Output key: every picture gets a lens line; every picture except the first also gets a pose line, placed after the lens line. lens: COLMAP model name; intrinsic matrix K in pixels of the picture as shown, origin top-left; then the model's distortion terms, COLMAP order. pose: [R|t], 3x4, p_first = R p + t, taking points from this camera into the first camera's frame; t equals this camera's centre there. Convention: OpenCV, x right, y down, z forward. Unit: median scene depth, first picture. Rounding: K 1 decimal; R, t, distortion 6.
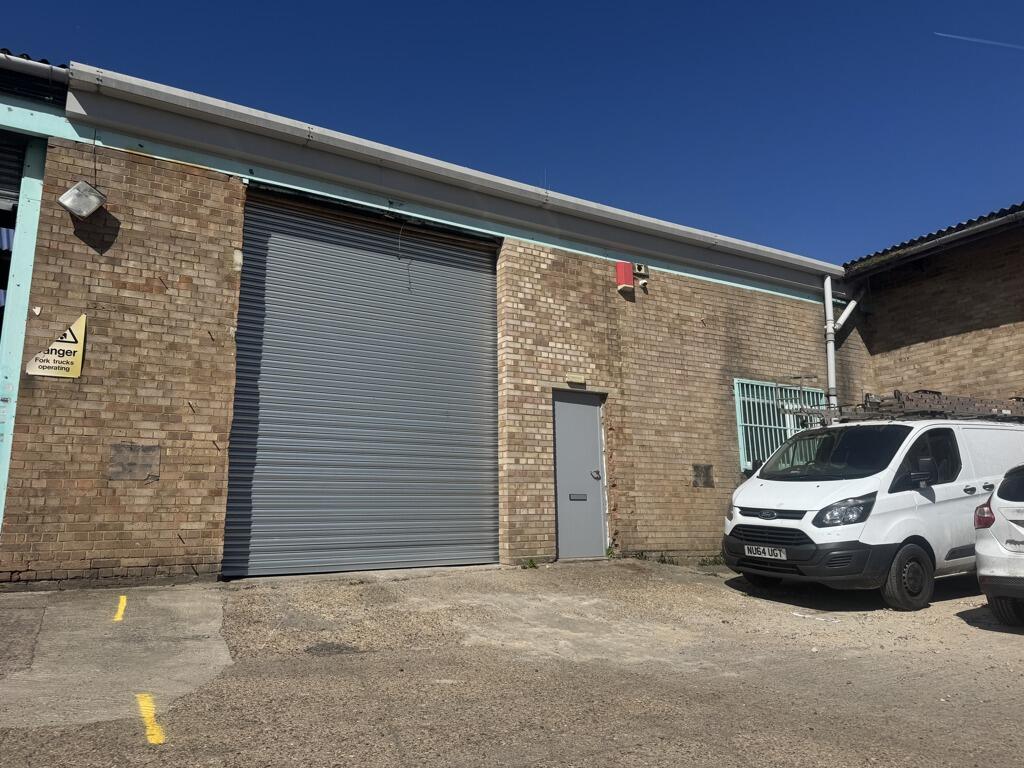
lens RADIAL K [[700.5, 0, 518.8], [0, 700.5, 388.2], [0, 0, 1]] dist [-0.009684, -0.014417]
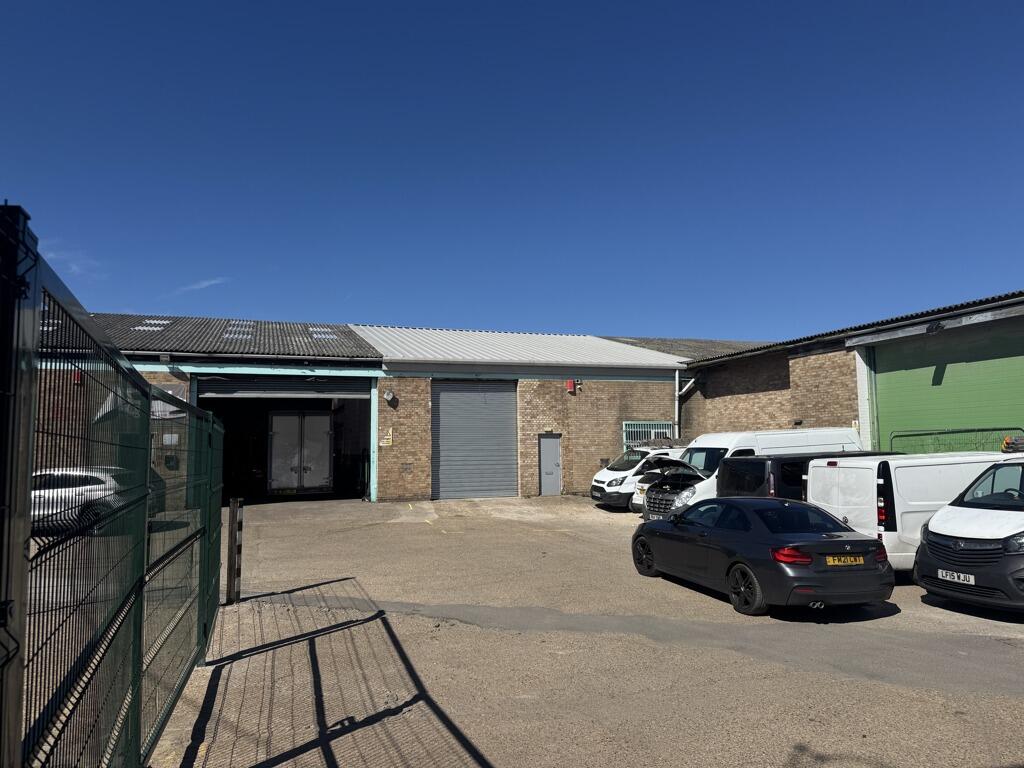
lens RADIAL K [[700.5, 0, 509.7], [0, 700.5, 384.2], [0, 0, 1]] dist [-0.009684, -0.014417]
pose [[0.974631, -0.021322, -0.222802, 0.606420], [0.042016, 0.995184, 0.088561, -0.482445], [0.219840, -0.095676, 0.970833, -1.827084]]
